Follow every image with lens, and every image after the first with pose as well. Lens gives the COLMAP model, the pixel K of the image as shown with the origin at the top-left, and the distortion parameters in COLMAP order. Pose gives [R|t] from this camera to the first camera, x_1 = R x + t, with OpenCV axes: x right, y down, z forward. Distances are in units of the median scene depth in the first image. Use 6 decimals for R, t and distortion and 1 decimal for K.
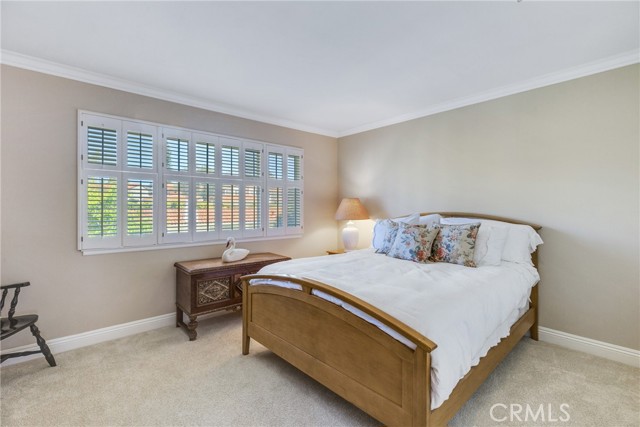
lens RADIAL K [[287.9, 0, 323.5], [0, 287.9, 214.1], [0, 0, 1]] dist [0.000502, -0.000551]
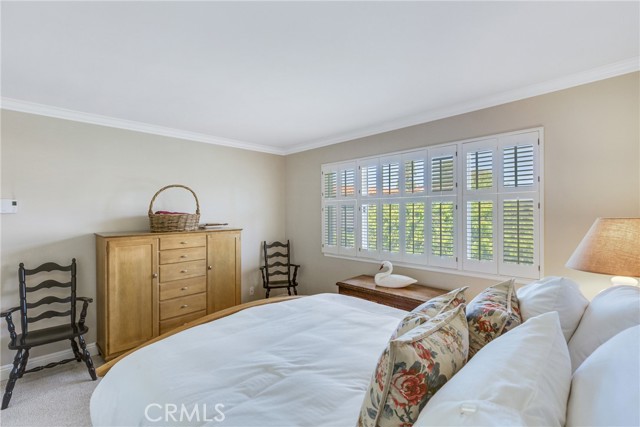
lens RADIAL K [[287.9, 0, 323.5], [0, 287.9, 214.1], [0, 0, 1]] dist [0.000502, -0.000551]
pose [[0.068693, -0.004811, -0.997626, 0.615483], [-0.019276, 0.999795, -0.006149, -0.063968], [0.997452, 0.019653, 0.068586, 0.738373]]
